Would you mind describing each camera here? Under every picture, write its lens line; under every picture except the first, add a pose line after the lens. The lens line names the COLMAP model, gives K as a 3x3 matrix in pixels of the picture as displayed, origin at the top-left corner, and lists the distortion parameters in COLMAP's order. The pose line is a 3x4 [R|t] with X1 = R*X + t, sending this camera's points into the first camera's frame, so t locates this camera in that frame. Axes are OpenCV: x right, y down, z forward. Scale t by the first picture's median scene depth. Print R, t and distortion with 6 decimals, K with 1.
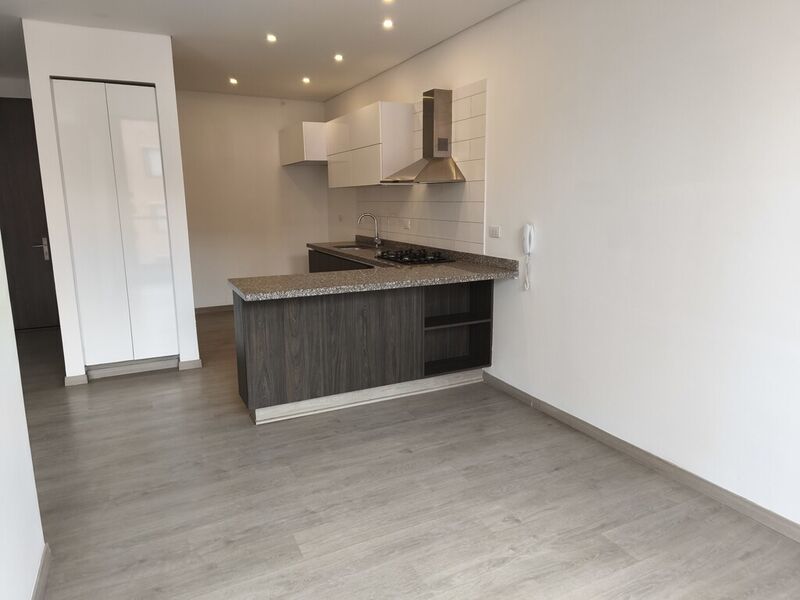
lens RADIAL K [[539.6, 0, 400.0], [0, 539.6, 300.0], [0, 0, 1]] dist [0.052047, -0.046656]
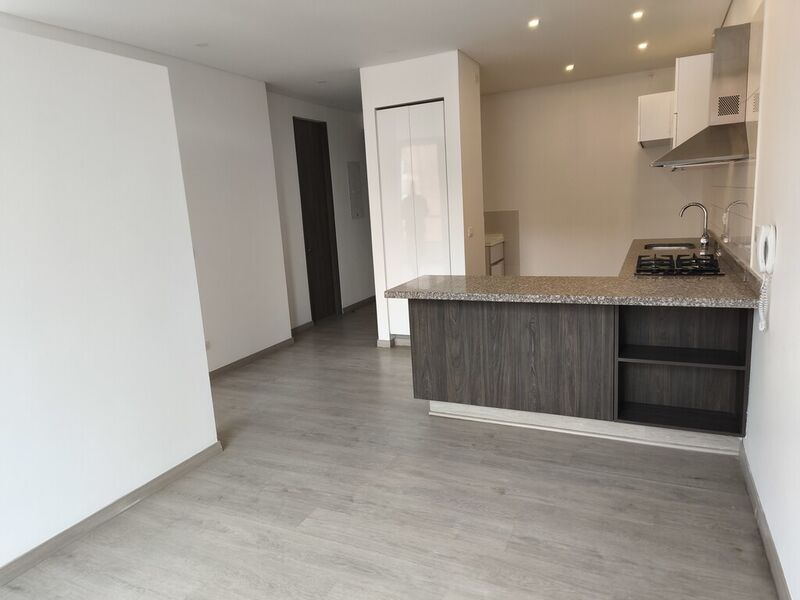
lens RADIAL K [[539.6, 0, 400.0], [0, 539.6, 300.0], [0, 0, 1]] dist [0.052047, -0.046656]
pose [[0.596736, 0.117556, -0.793780, 0.507721], [-0.092429, 0.992696, 0.077530, -0.067596], [0.797097, 0.027103, 0.603243, 0.303934]]
